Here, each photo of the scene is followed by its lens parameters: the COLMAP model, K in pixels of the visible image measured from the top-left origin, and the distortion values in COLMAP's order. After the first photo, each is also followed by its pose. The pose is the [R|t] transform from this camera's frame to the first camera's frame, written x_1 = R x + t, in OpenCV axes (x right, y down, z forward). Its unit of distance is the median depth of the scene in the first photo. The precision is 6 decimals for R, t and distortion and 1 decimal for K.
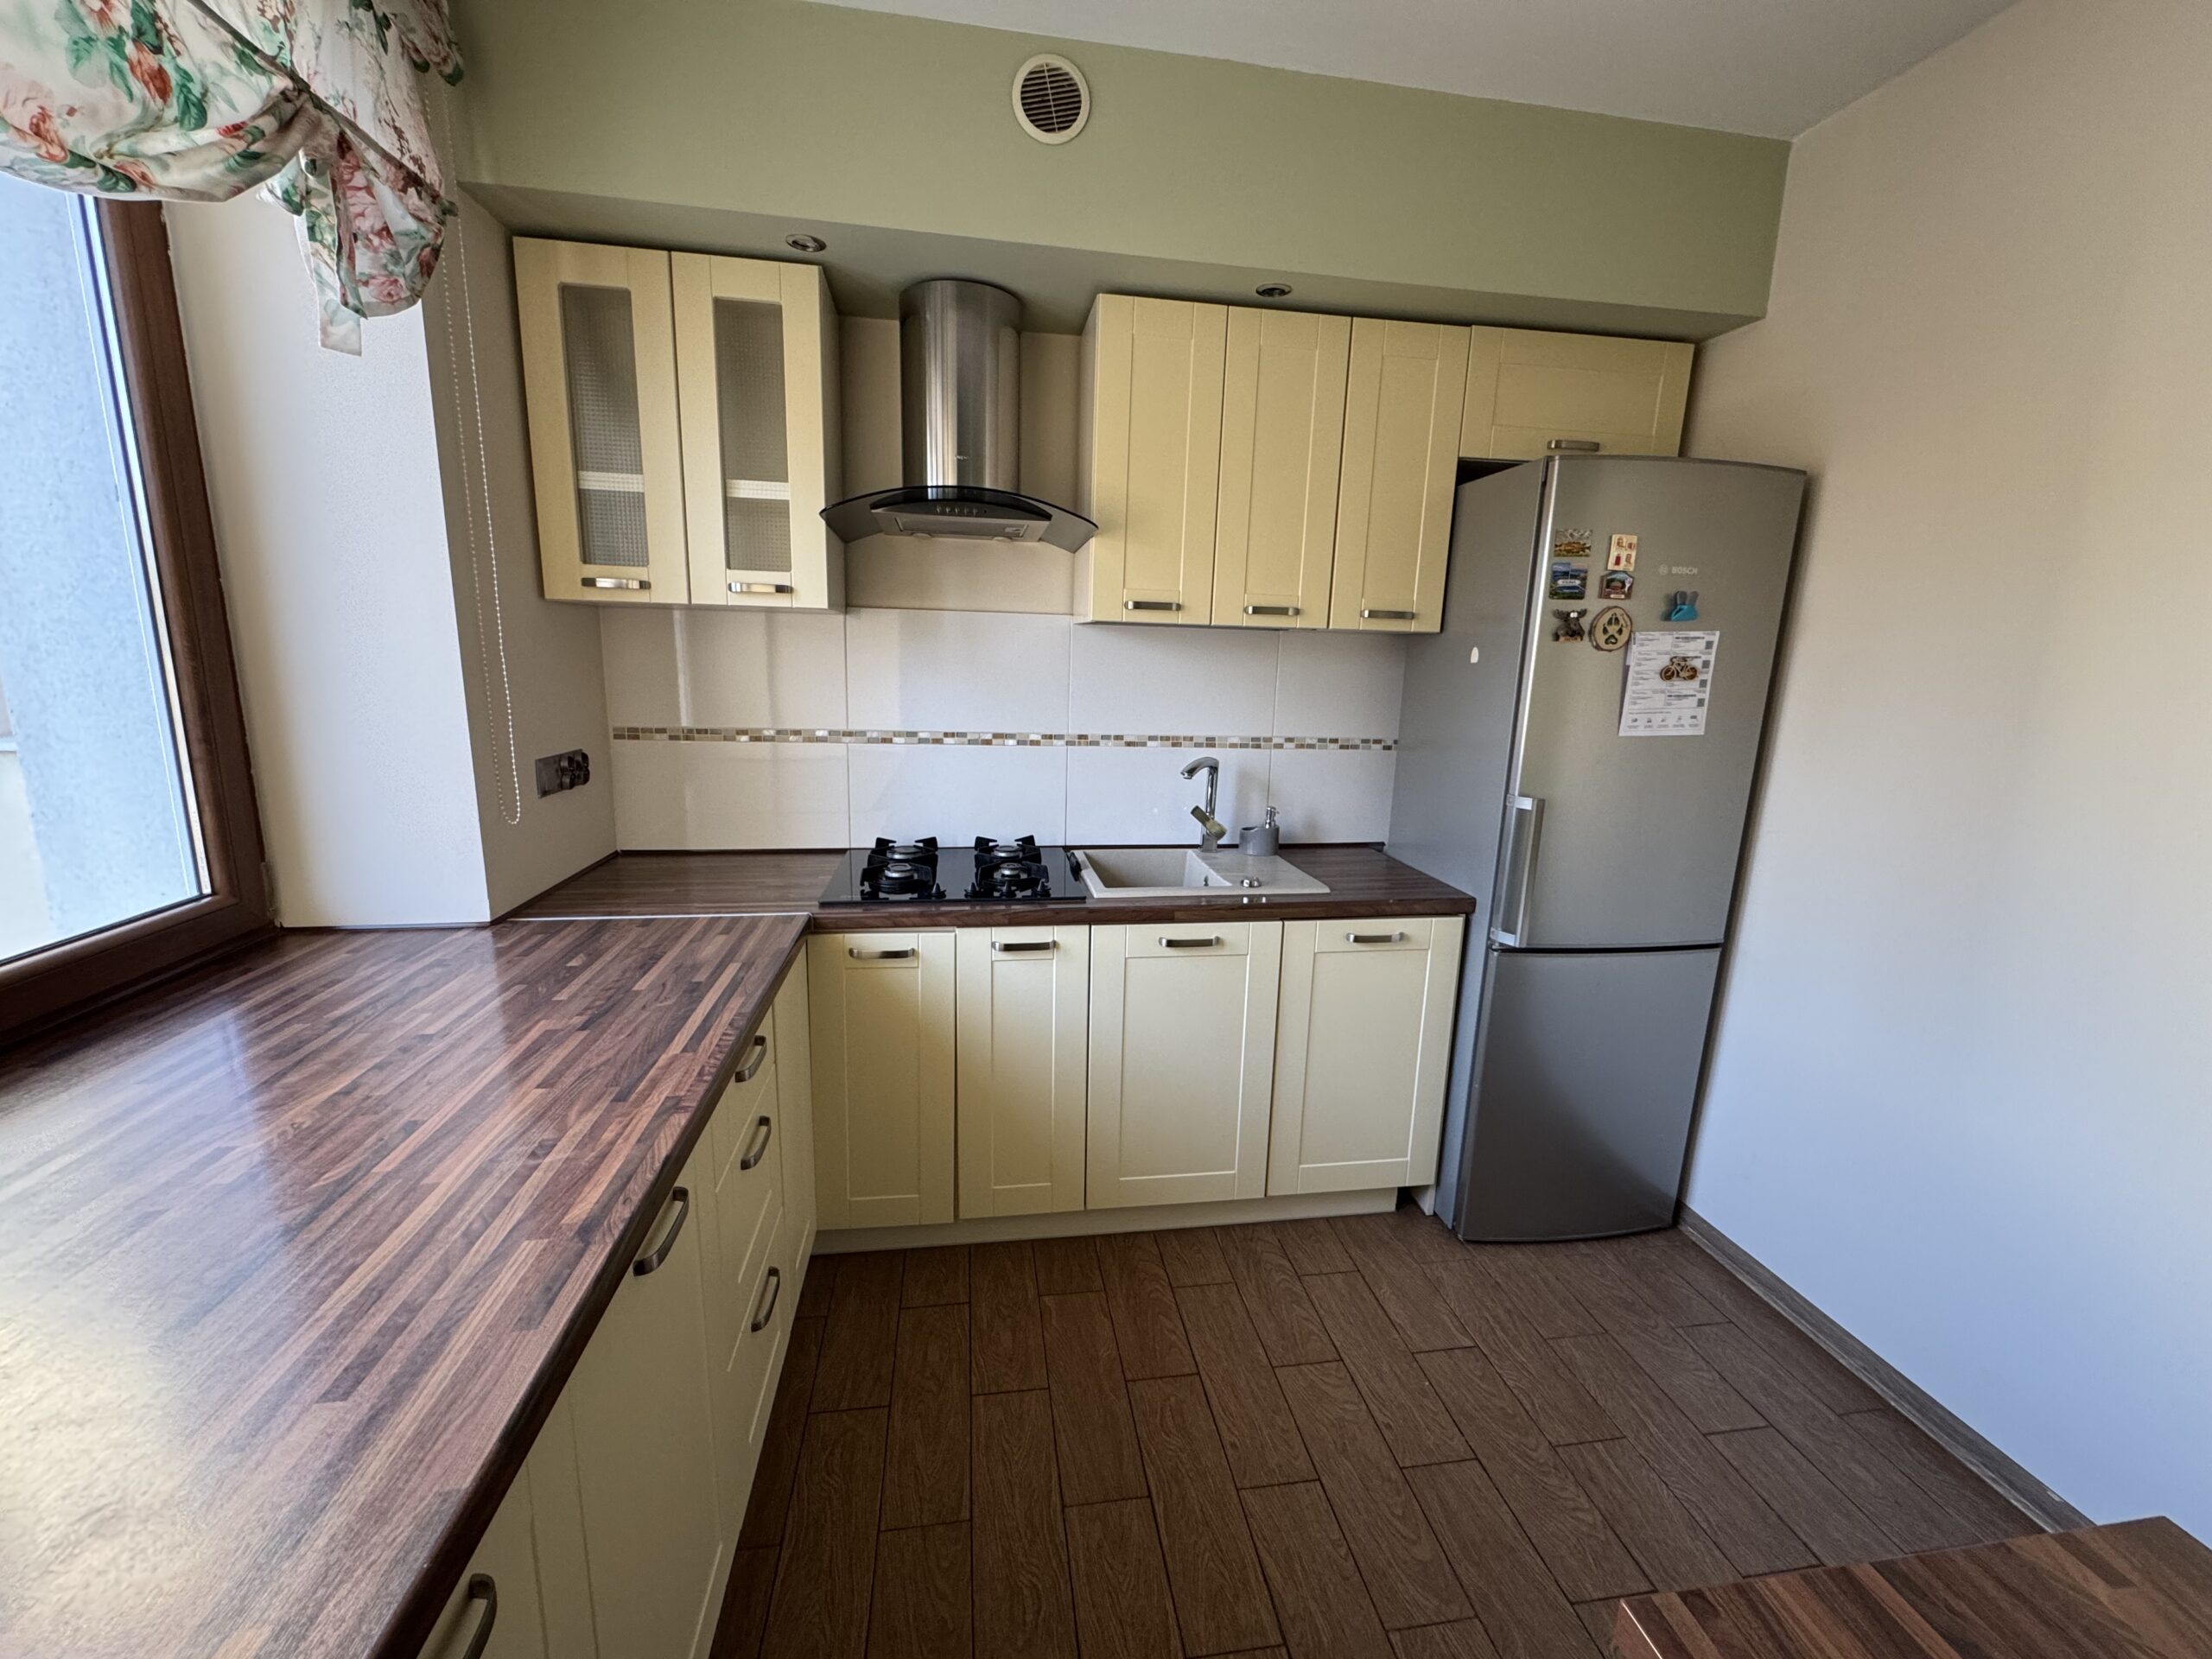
lens RADIAL K [[880.8, 0, 1102.7], [0, 880.8, 828.2], [0, 0, 1]] dist [-0.002184, -0.000469]
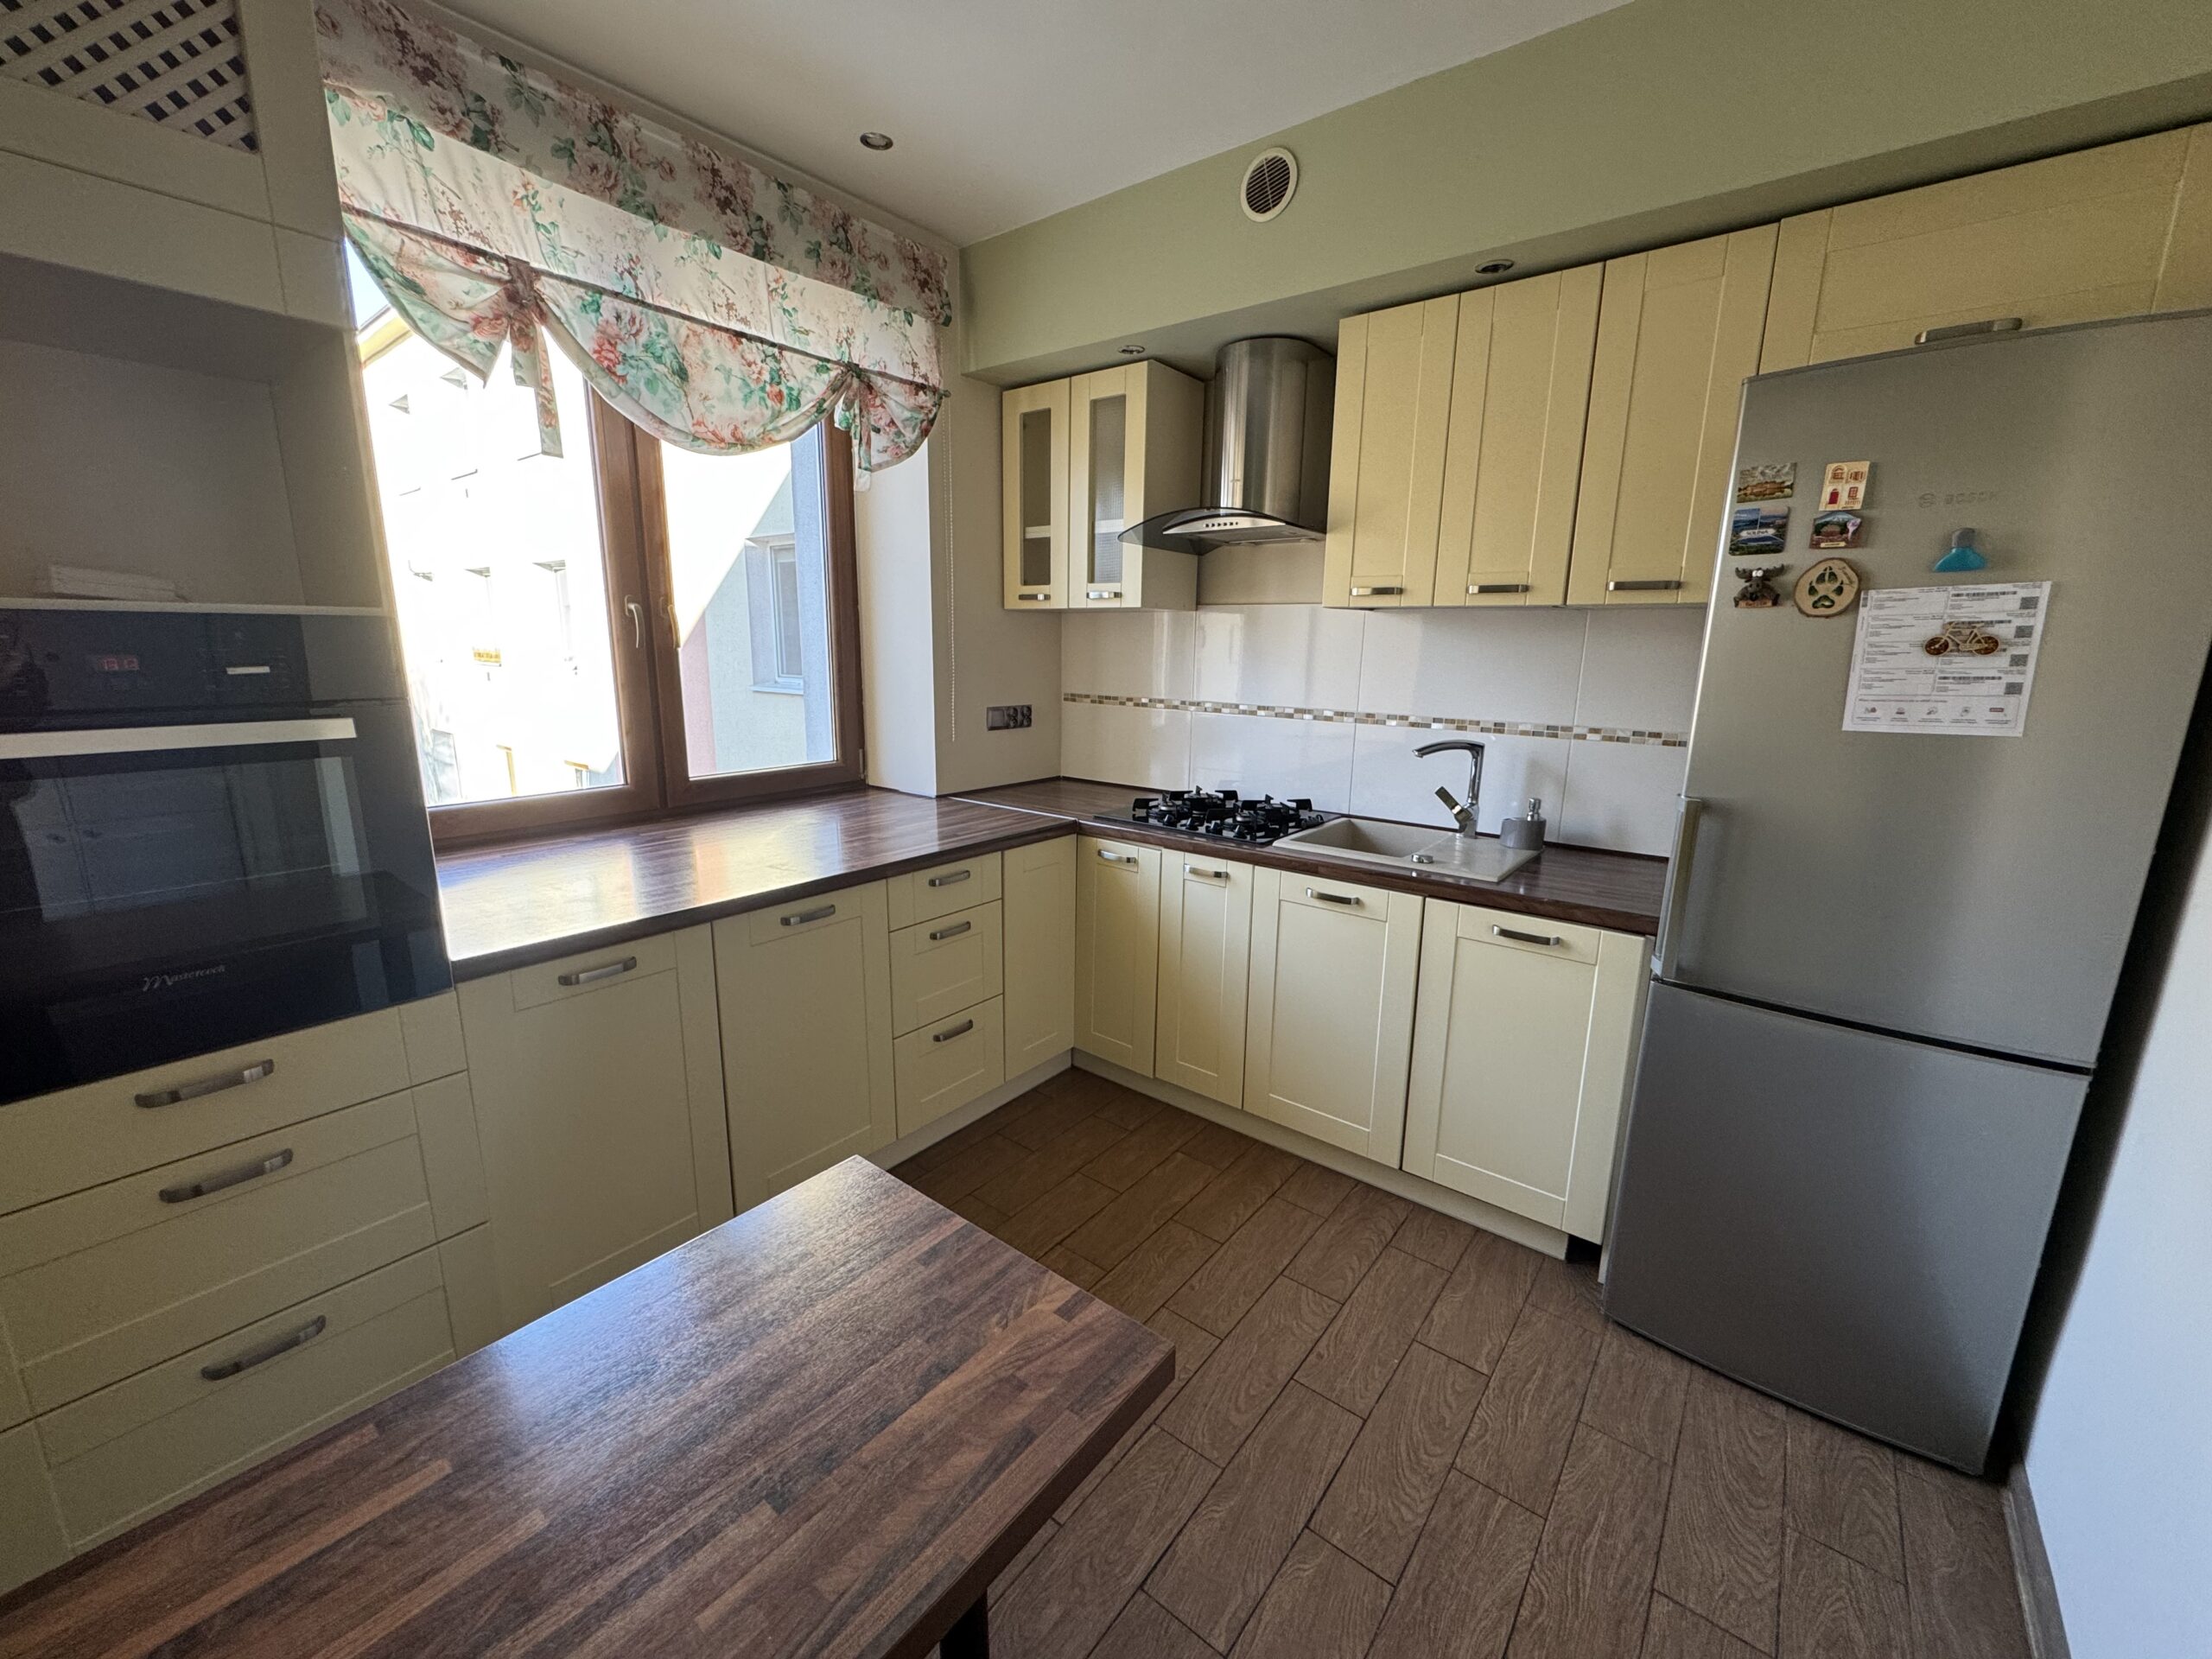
lens RADIAL K [[880.8, 0, 1102.7], [0, 880.8, 828.2], [0, 0, 1]] dist [-0.002184, -0.000469]
pose [[0.677990, 0.136310, -0.722322, 0.702441], [-0.138886, 0.988711, 0.056219, 0.022897], [0.721831, 0.062205, 0.689268, 0.033059]]
